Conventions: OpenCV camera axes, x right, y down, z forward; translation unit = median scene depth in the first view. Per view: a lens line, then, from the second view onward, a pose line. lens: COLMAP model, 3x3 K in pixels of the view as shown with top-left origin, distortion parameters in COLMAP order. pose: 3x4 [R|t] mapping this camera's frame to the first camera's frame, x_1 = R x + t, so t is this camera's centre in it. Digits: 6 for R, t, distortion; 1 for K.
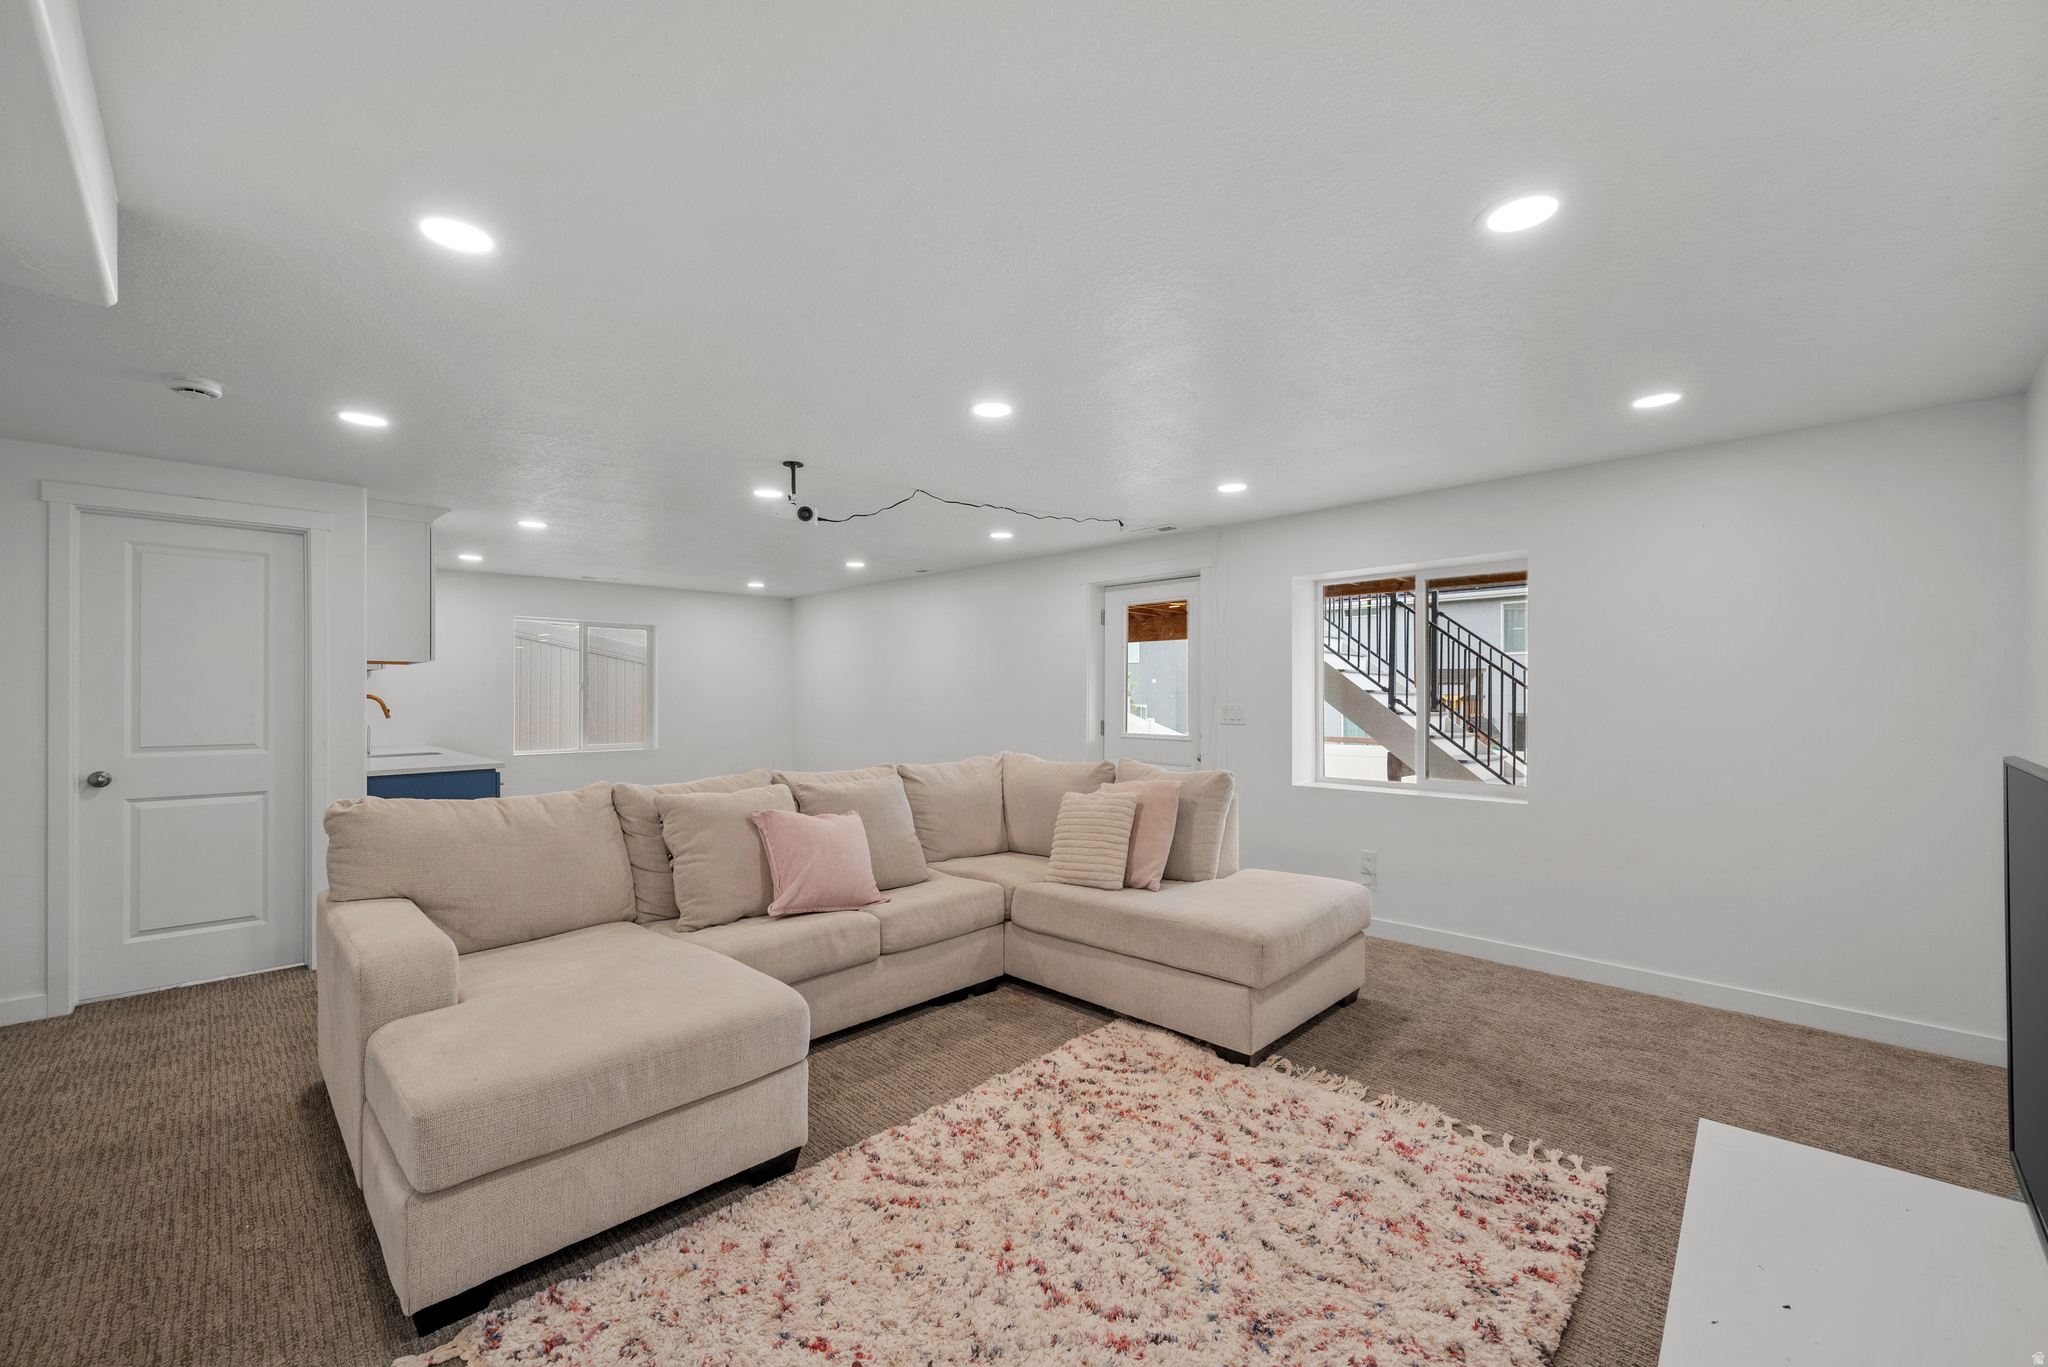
lens RADIAL K [[823.2, 0, 1046.4], [0, 823.2, 691.1], [0, 0, 1]] dist [-0.002907, -0.000141]
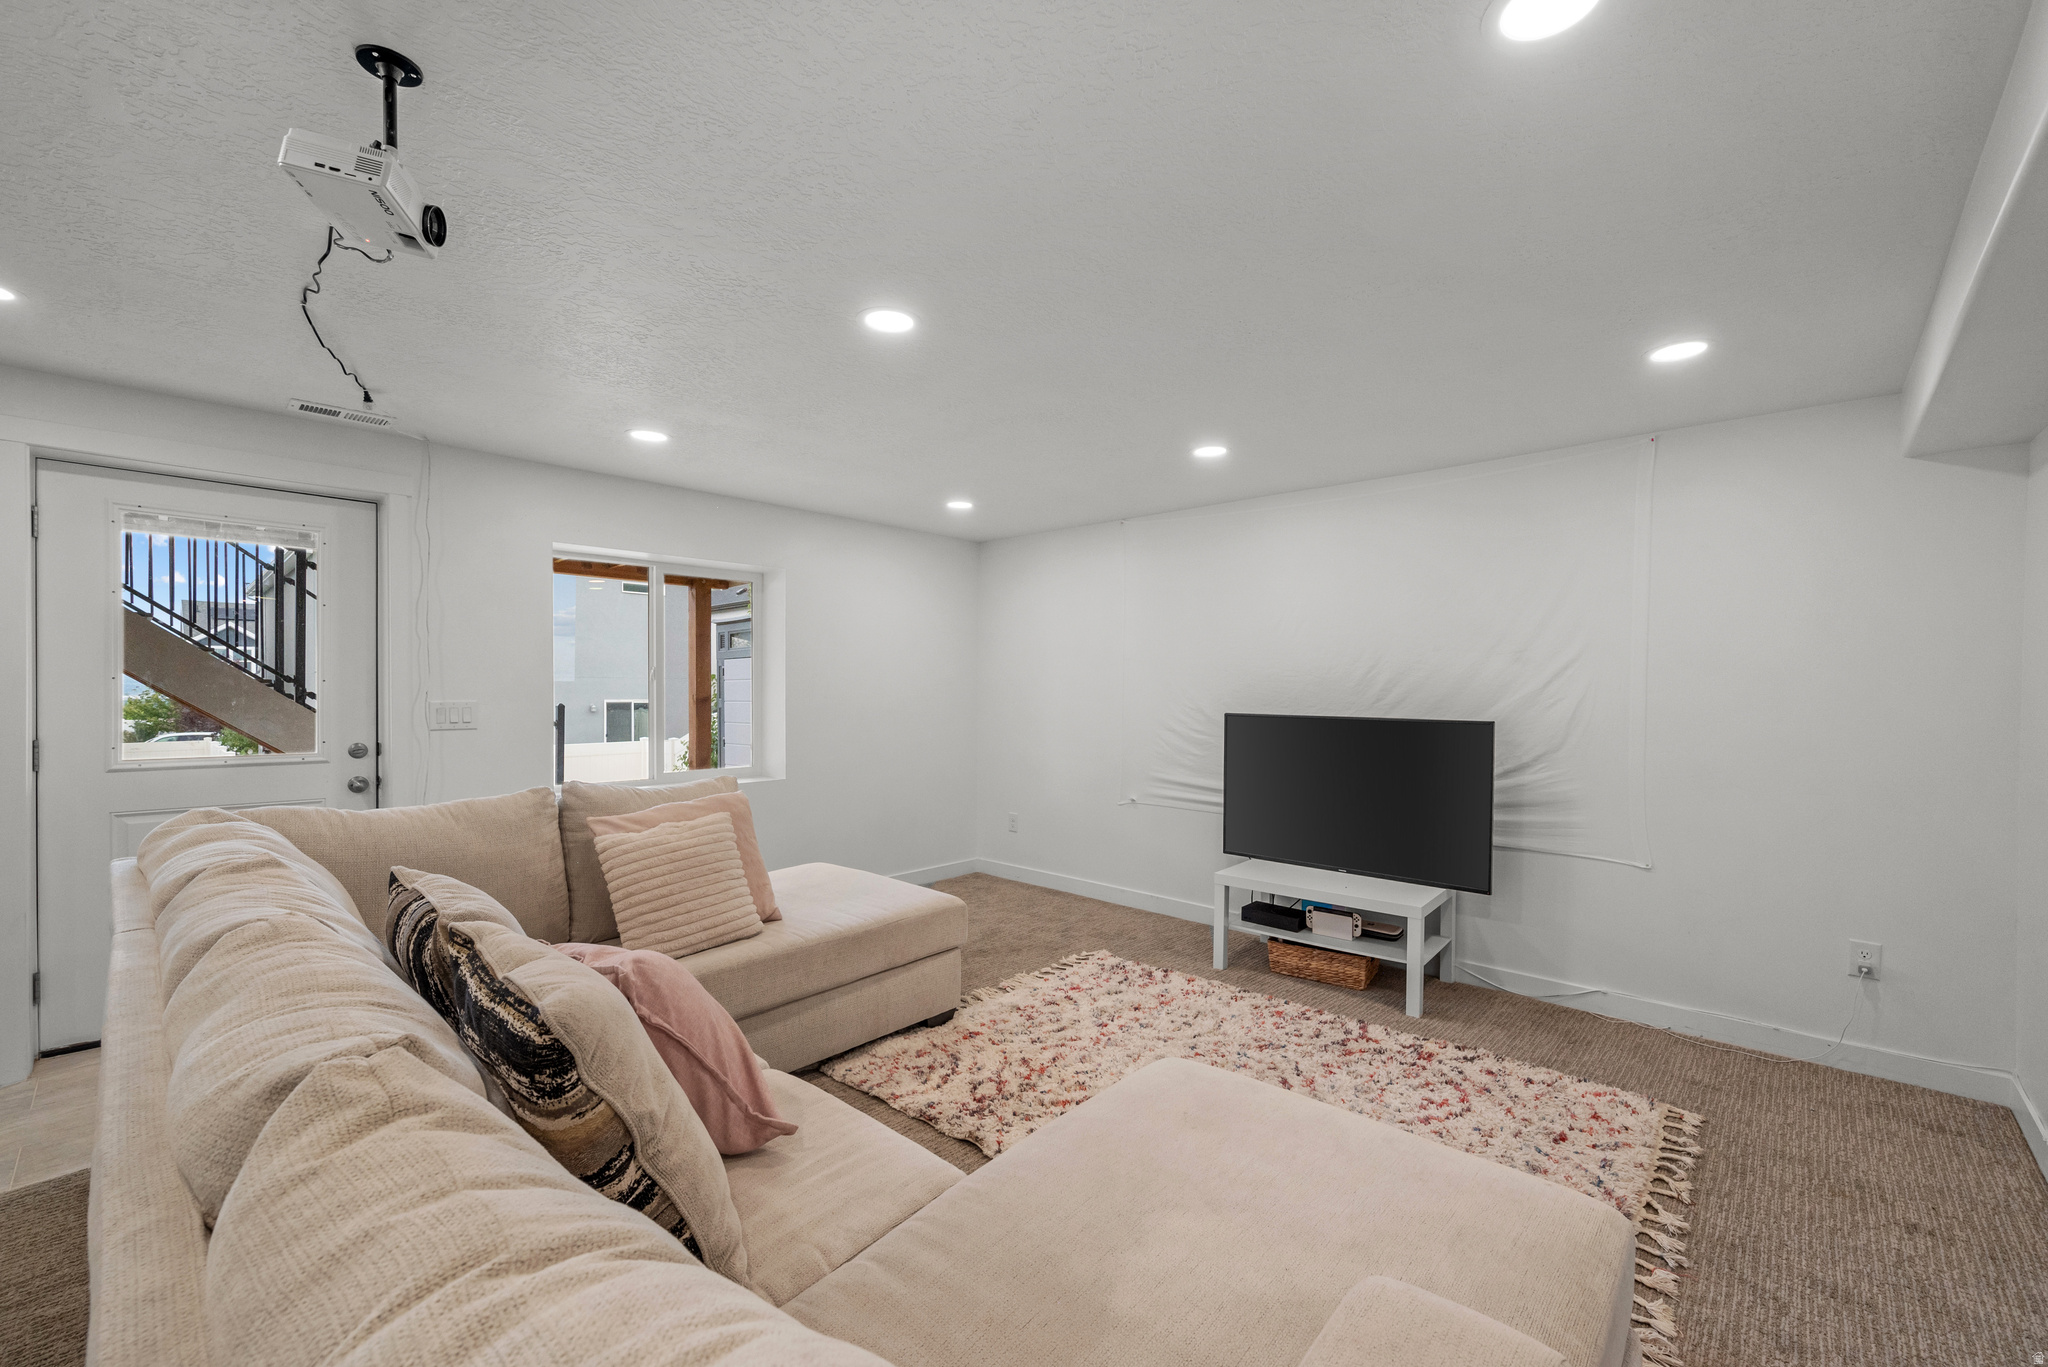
lens RADIAL K [[823.2, 0, 1046.4], [0, 823.2, 691.1], [0, 0, 1]] dist [-0.002907, -0.000141]
pose [[-0.038511, -0.005176, 0.999245, -0.965881], [-0.010592, 0.999933, 0.004772, -0.001818], [-0.999202, -0.010401, -0.038563, 0.997279]]
